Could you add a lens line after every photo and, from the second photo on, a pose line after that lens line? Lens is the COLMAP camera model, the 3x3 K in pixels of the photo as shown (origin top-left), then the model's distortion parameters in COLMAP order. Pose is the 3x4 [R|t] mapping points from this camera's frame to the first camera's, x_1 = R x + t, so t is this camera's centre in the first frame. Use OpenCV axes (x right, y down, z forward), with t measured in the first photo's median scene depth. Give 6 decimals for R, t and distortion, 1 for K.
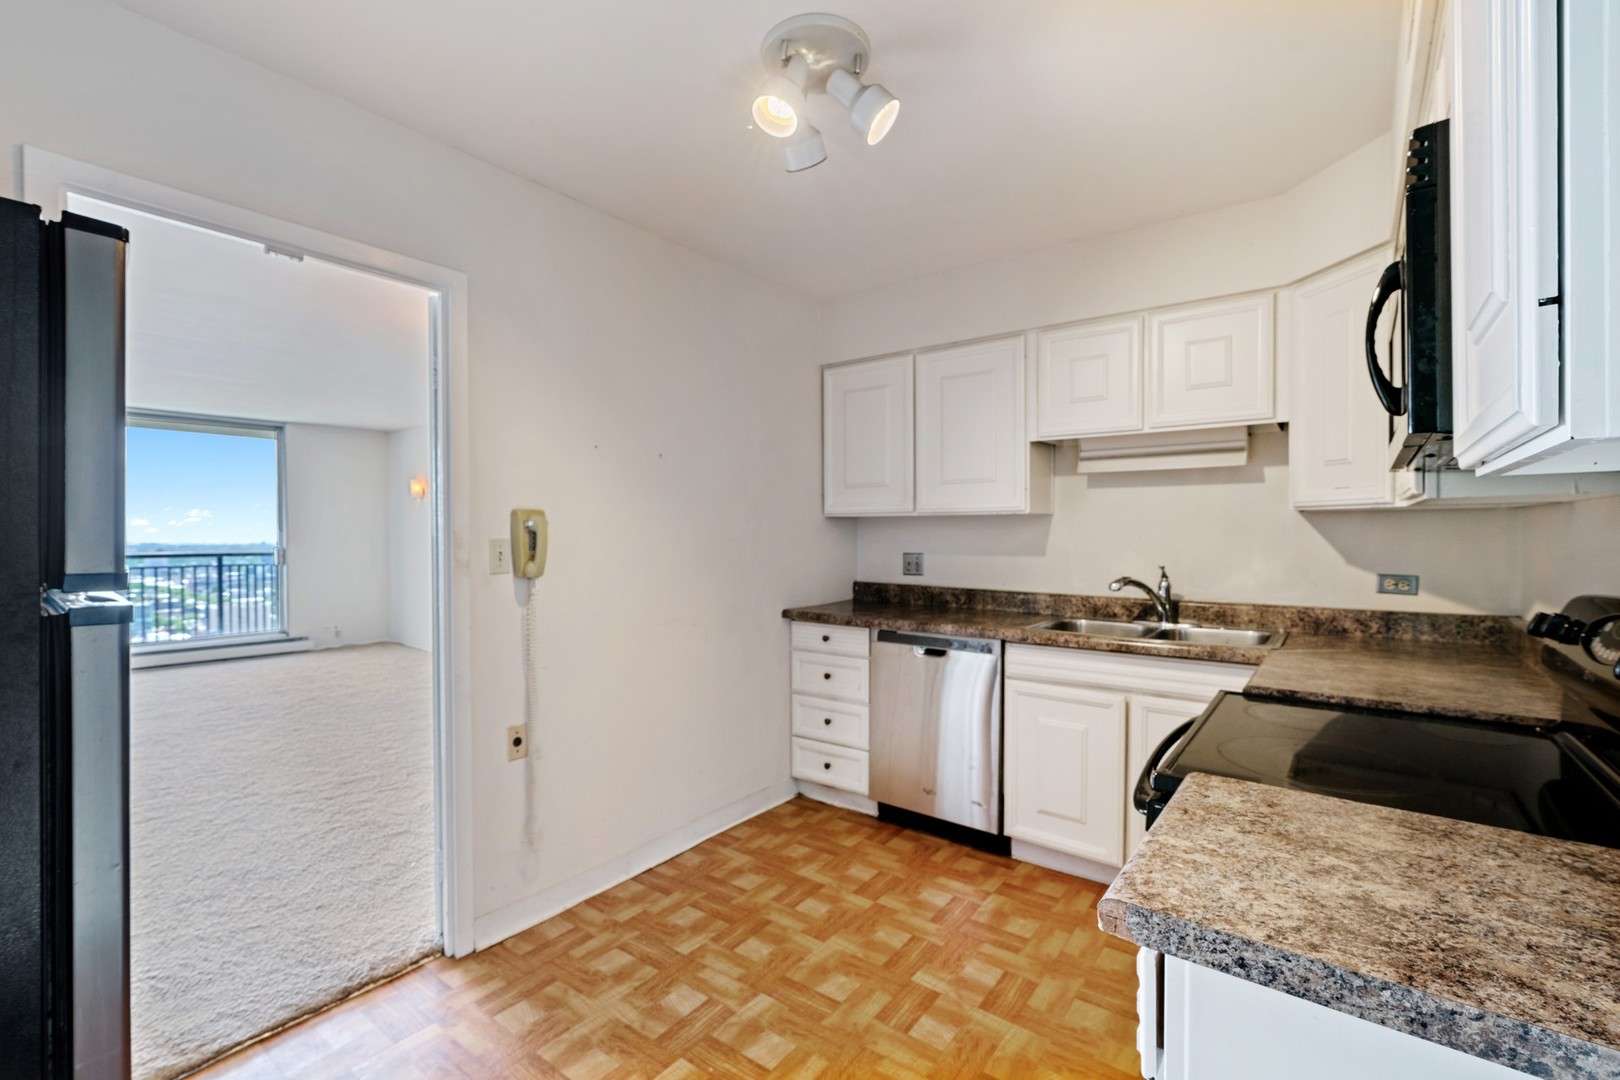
lens RADIAL K [[717.2, 0, 810.0], [0, 717.2, 540.0], [0, 0, 1]] dist [-0.003450, -0.000404]
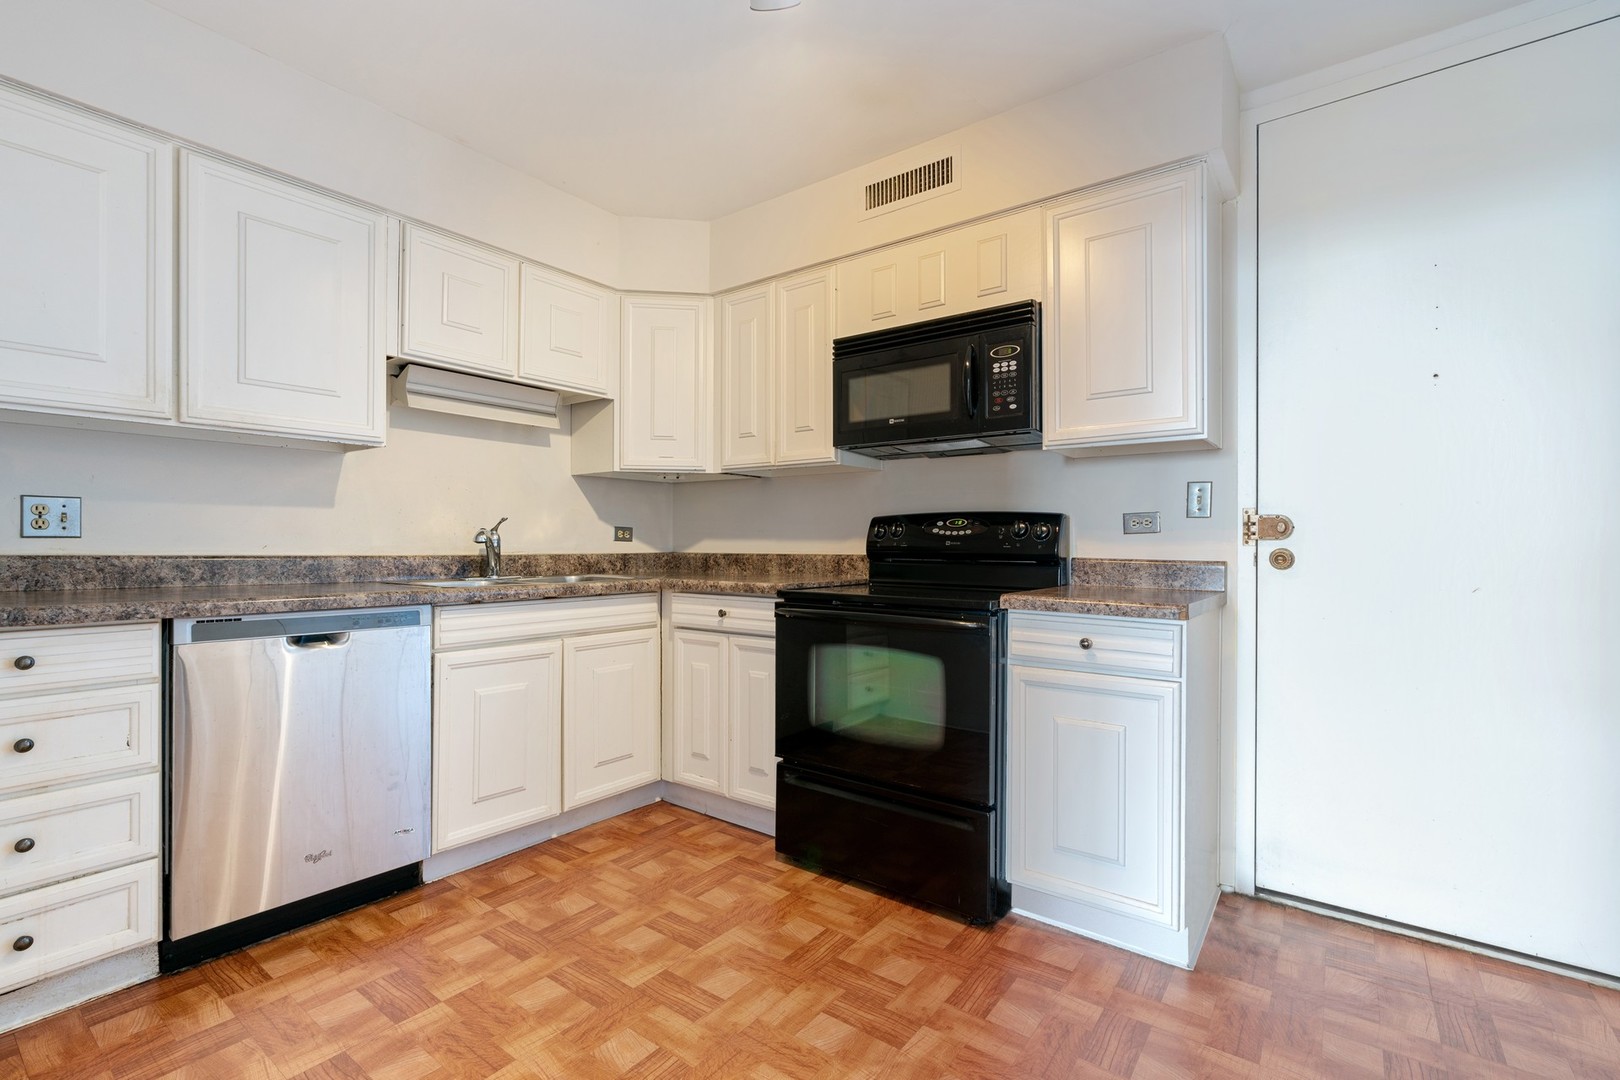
lens RADIAL K [[717.2, 0, 810.0], [0, 717.2, 540.0], [0, 0, 1]] dist [-0.003450, -0.000404]
pose [[0.002466, 0.004678, 0.999986, -0.519535], [0.005857, 0.999972, -0.004692, 0.076833], [-0.999980, 0.005868, 0.002438, 0.597978]]
